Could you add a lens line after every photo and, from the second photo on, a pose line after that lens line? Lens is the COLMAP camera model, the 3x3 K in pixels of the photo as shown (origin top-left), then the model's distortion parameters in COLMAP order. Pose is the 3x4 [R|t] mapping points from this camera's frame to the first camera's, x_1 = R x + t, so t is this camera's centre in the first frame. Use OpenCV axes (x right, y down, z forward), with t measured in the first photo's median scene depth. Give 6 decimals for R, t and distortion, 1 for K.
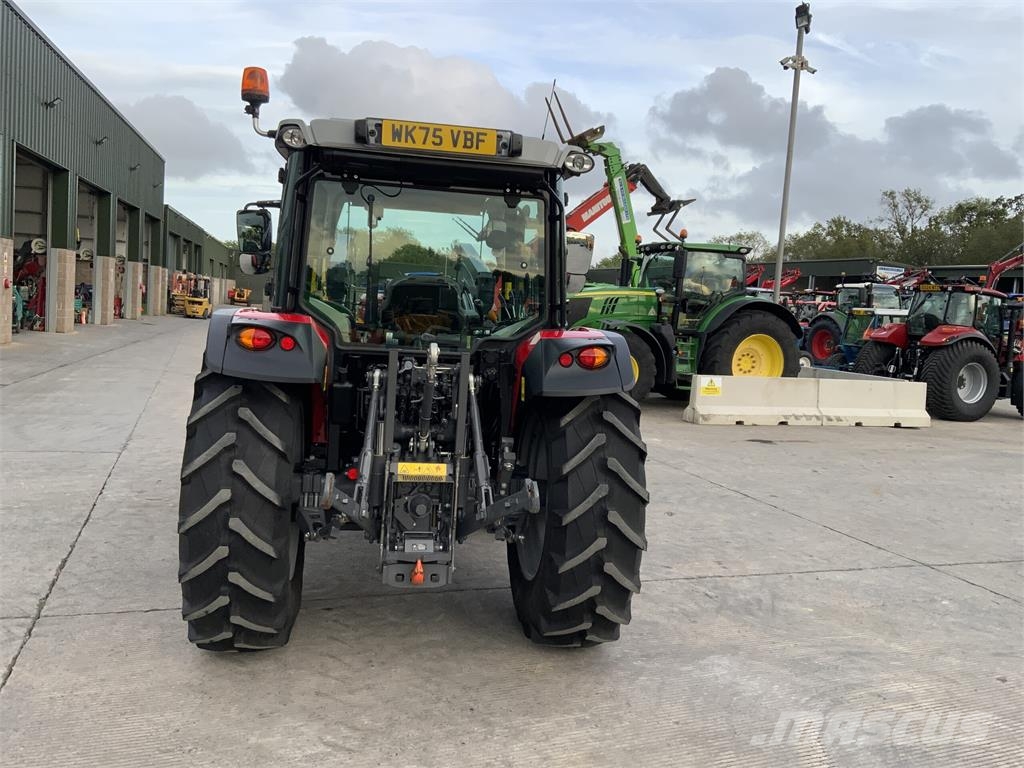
lens RADIAL K [[847.1, 0, 509.4], [0, 847.1, 375.2], [0, 0, 1]] dist [0.073806, -0.137859]
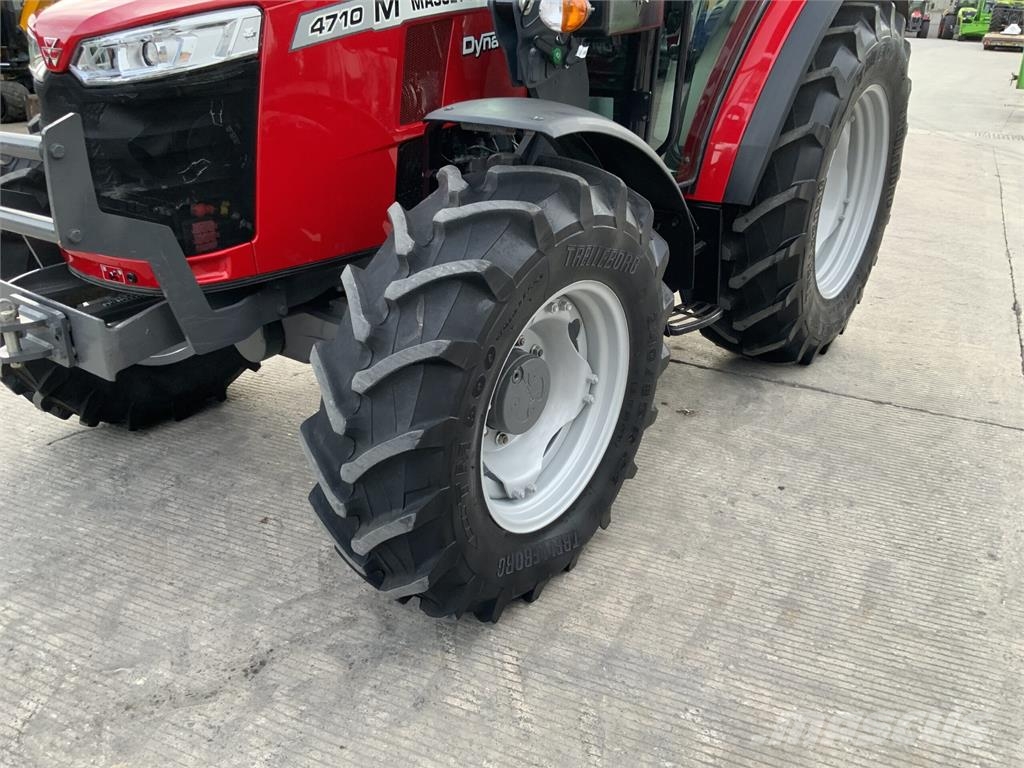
lens RADIAL K [[847.1, 0, 514.3], [0, 847.1, 378.7], [0, 0, 1]] dist [0.073806, -0.137859]
pose [[-0.692848, -0.352736, 0.628919, -0.546032], [-0.003763, 0.873942, 0.486015, -0.094661], [-0.721074, 0.334368, -0.606836, 1.395407]]
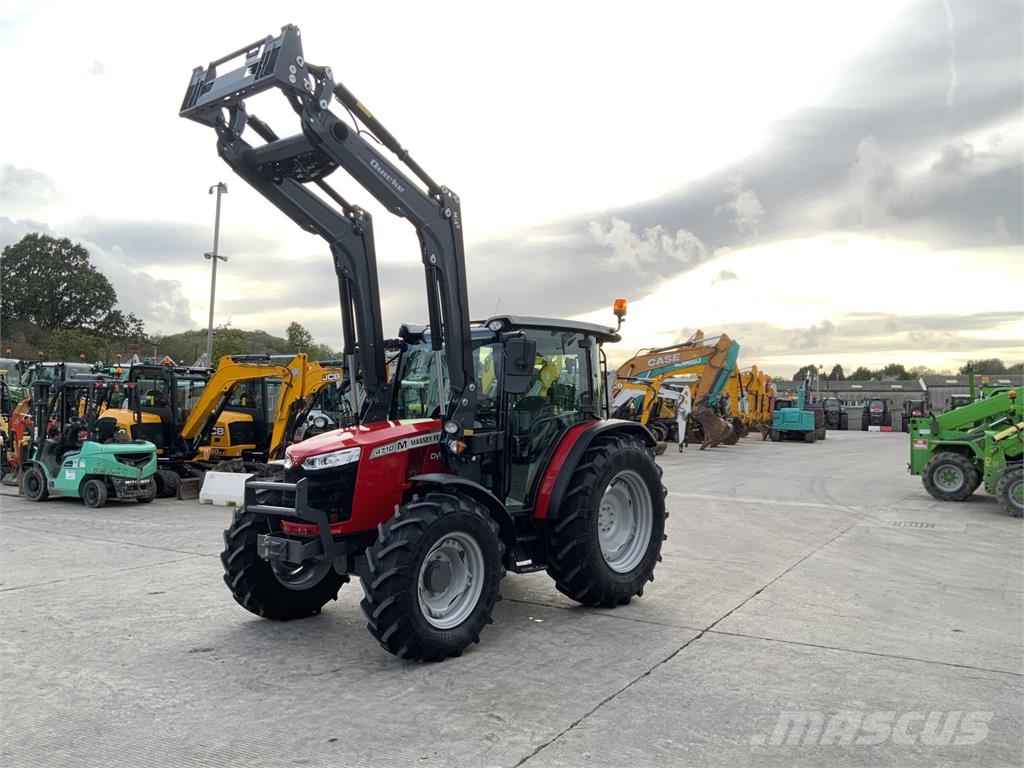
lens RADIAL K [[847.1, 0, 510.0], [0, 847.1, 370.4], [0, 0, 1]] dist [0.073806, -0.137859]
pose [[-0.647781, -0.035541, 0.760998, -1.167693], [0.009025, 0.998483, 0.054315, -0.215448], [-0.761774, 0.042052, -0.646477, 1.771904]]
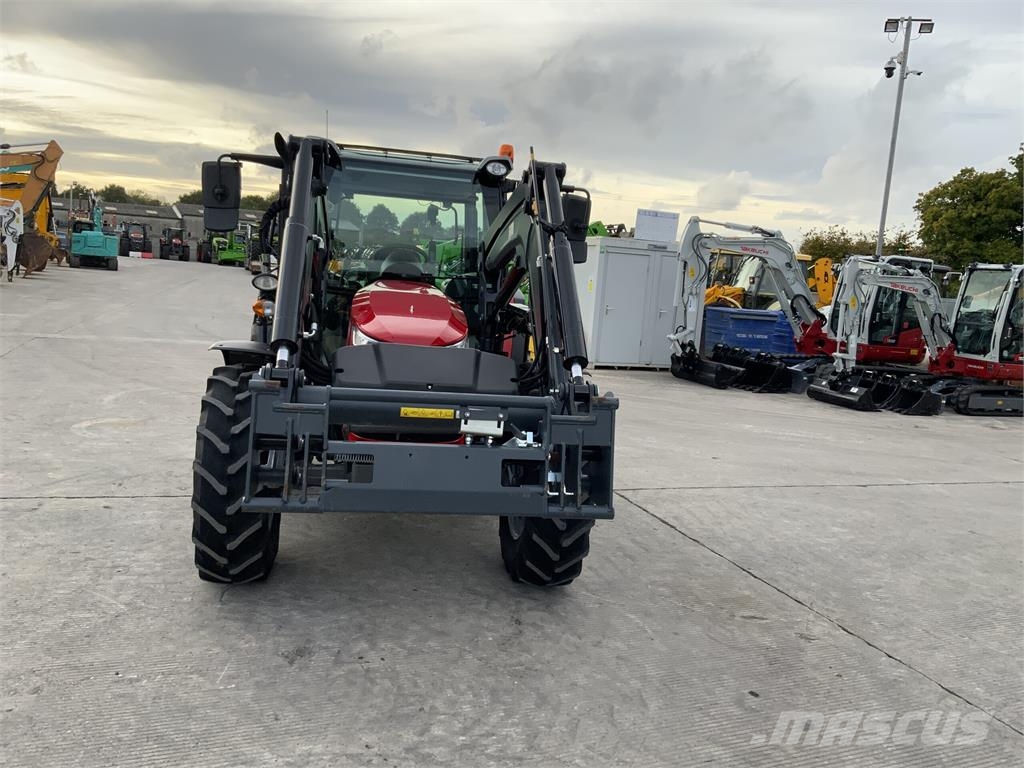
lens RADIAL K [[847.1, 0, 510.9], [0, 847.1, 382.8], [0, 0, 1]] dist [0.073806, -0.137859]
pose [[-0.990681, -0.133206, -0.028417, -0.229286], [-0.136201, 0.967631, 0.212459, -0.184695], [-0.000804, 0.214349, -0.976757, 2.002512]]
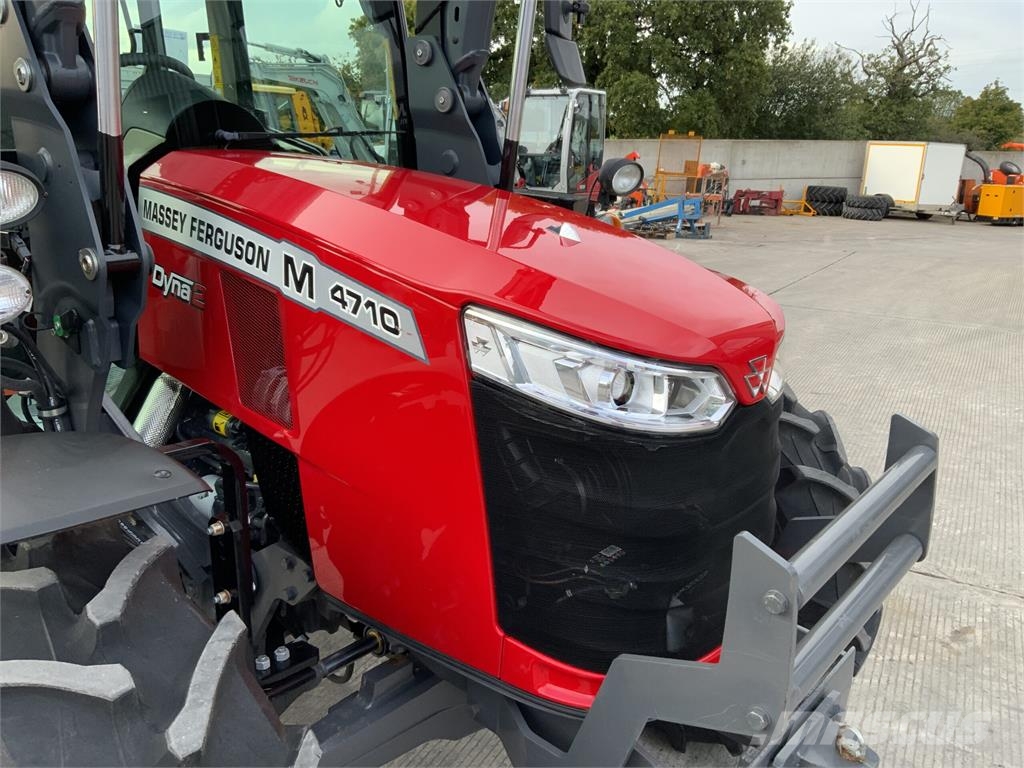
lens RADIAL K [[847.1, 0, 507.9], [0, 847.1, 384.0], [0, 0, 1]] dist [0.073806, -0.137859]
pose [[-0.772630, 0.104386, -0.626216, 0.036227], [-0.115764, 0.946687, 0.300636, -0.103724], [0.624213, 0.304774, -0.719354, 1.405361]]
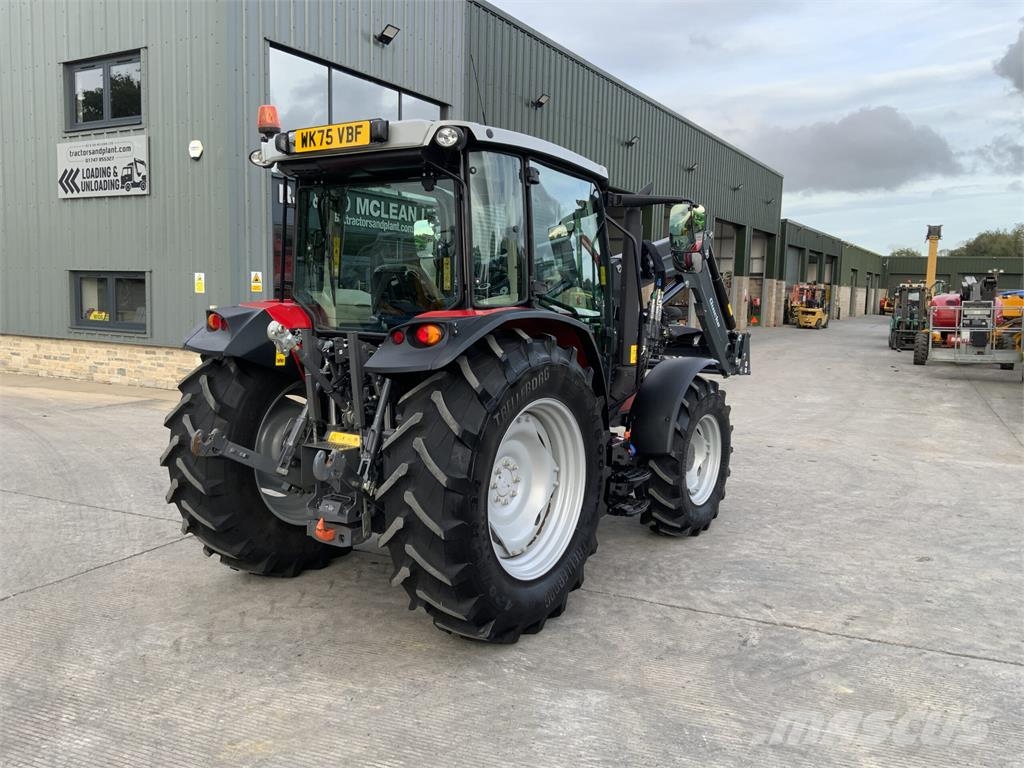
lens RADIAL K [[847.1, 0, 512.1], [0, 847.1, 374.8], [0, 0, 1]] dist [0.073806, -0.137859]
pose [[0.723649, 0.021974, -0.689818, 0.591158], [-0.032971, 0.999453, -0.002750, 0.017099], [0.689380, 0.024734, 0.723977, 0.253159]]
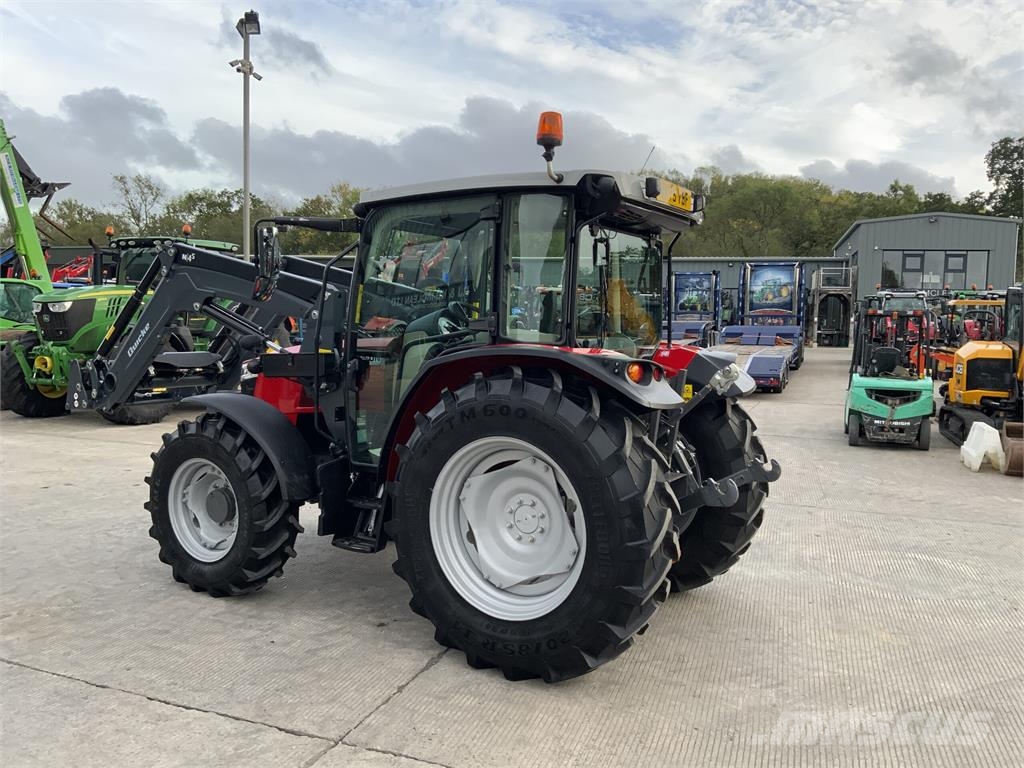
lens RADIAL K [[847.1, 0, 507.6], [0, 847.1, 376.0], [0, 0, 1]] dist [0.073806, -0.137859]
pose [[0.653678, -0.093383, 0.750989, -0.809363], [0.078903, 0.995359, 0.055091, -0.074030], [-0.752648, 0.023244, 0.658012, 0.265050]]
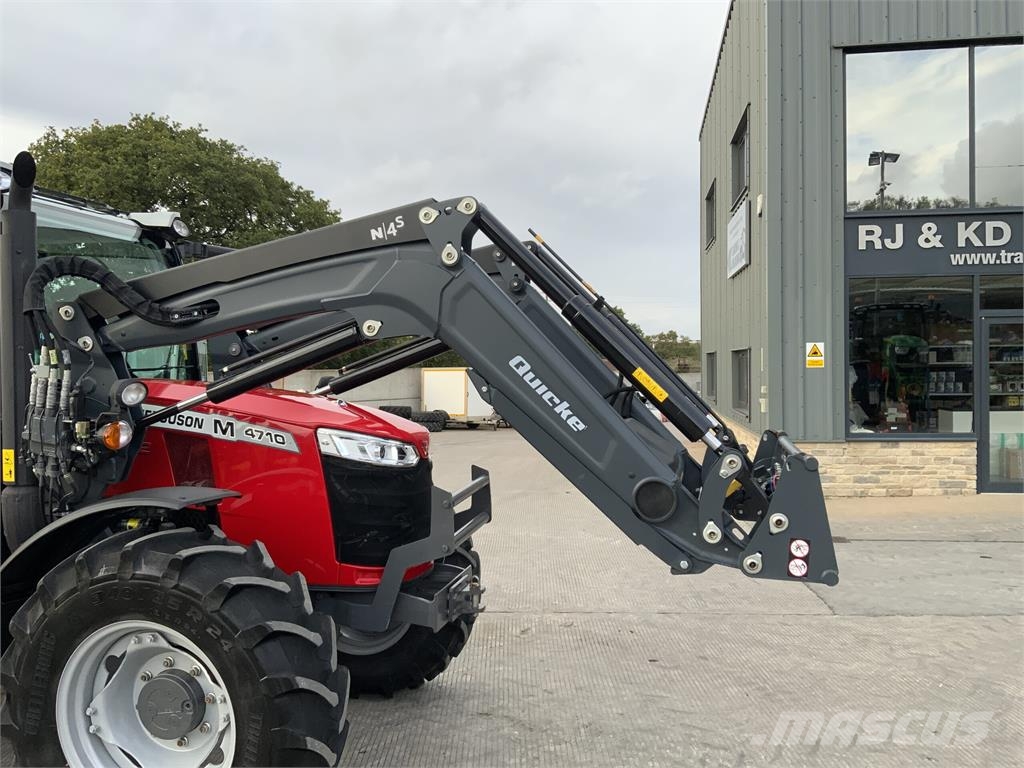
lens RADIAL K [[847.1, 0, 511.5], [0, 847.1, 376.7], [0, 0, 1]] dist [0.073806, -0.137859]
pose [[-0.382973, -0.047467, -0.922539, 0.397068], [-0.087043, 0.996090, -0.015117, -0.092363], [0.919649, 0.074512, -0.385608, 1.578995]]
